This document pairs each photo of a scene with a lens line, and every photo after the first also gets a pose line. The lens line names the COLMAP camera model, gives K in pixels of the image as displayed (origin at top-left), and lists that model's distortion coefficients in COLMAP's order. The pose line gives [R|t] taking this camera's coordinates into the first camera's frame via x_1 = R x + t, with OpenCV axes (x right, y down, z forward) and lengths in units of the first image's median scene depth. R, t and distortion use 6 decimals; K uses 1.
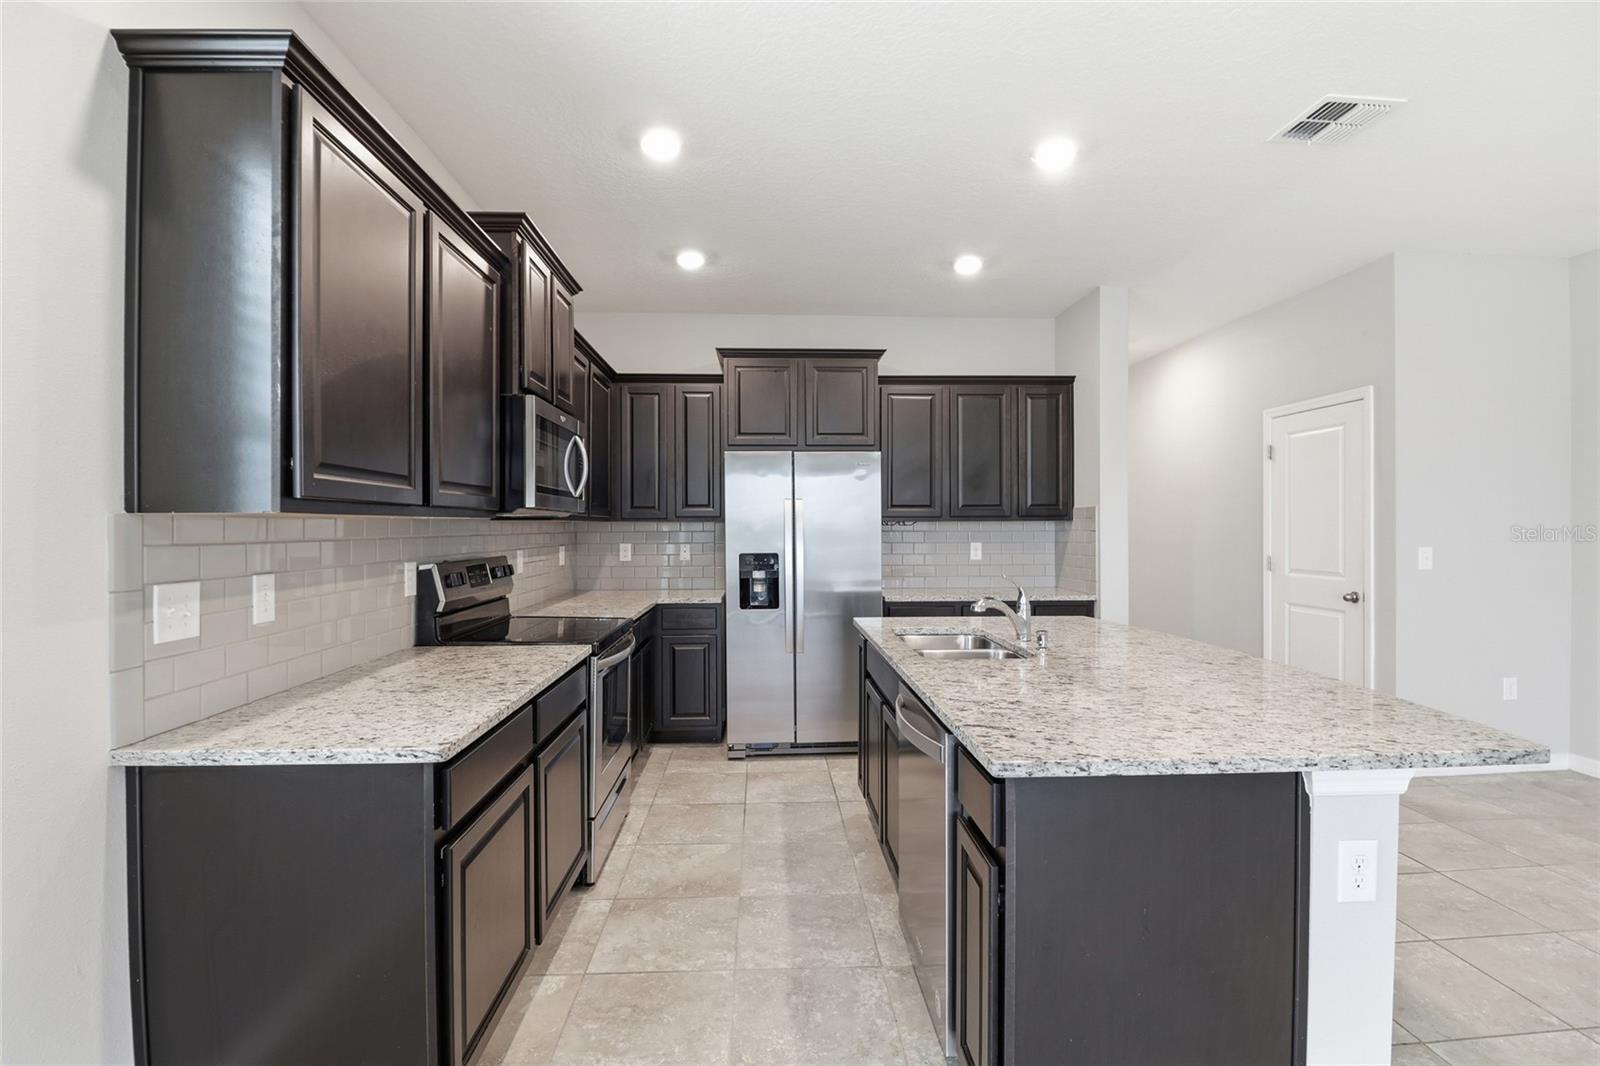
lens RADIAL K [[741.2, 0, 800.9], [0, 741.2, 528.5], [0, 0, 1]] dist [-0.000139, -0.012346]
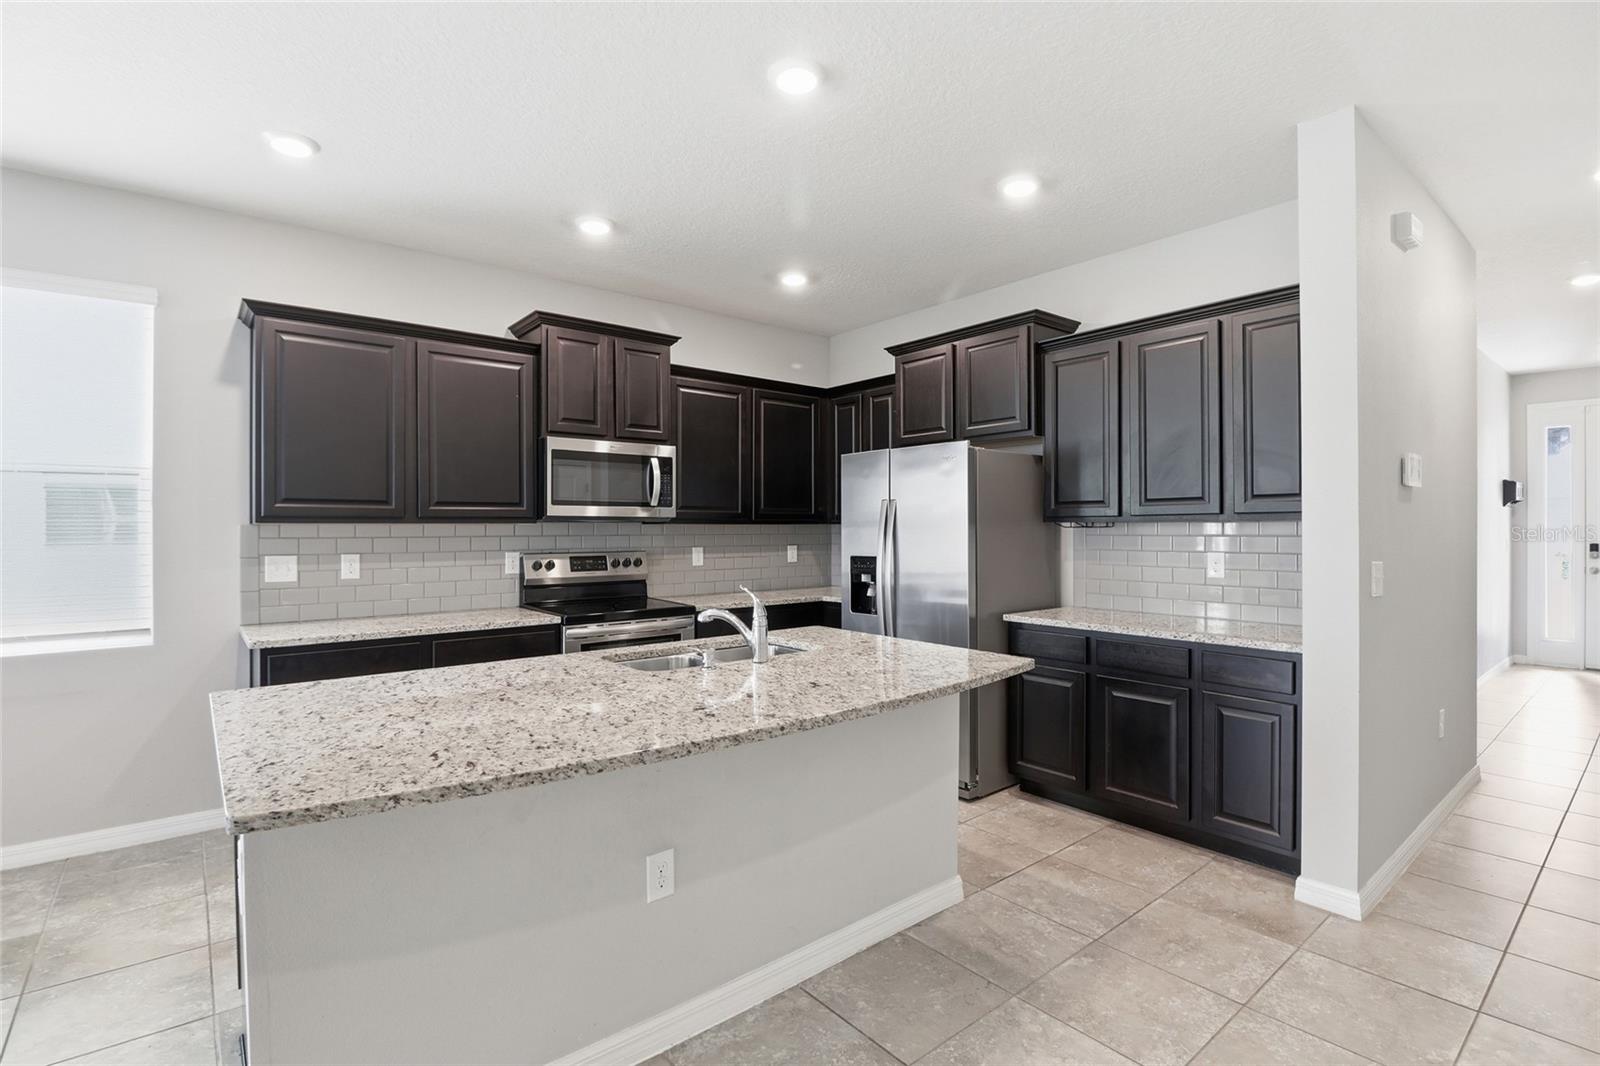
lens RADIAL K [[749.0, 0, 800.3], [0, 749.0, 526.6], [0, 0, 1]] dist [0.000152, -0.013652]
pose [[0.596367, -0.000835, -0.802711, 0.738305], [-0.001582, 0.999996, -0.002216, -0.003535], [0.802710, 0.002592, 0.596364, 0.366693]]
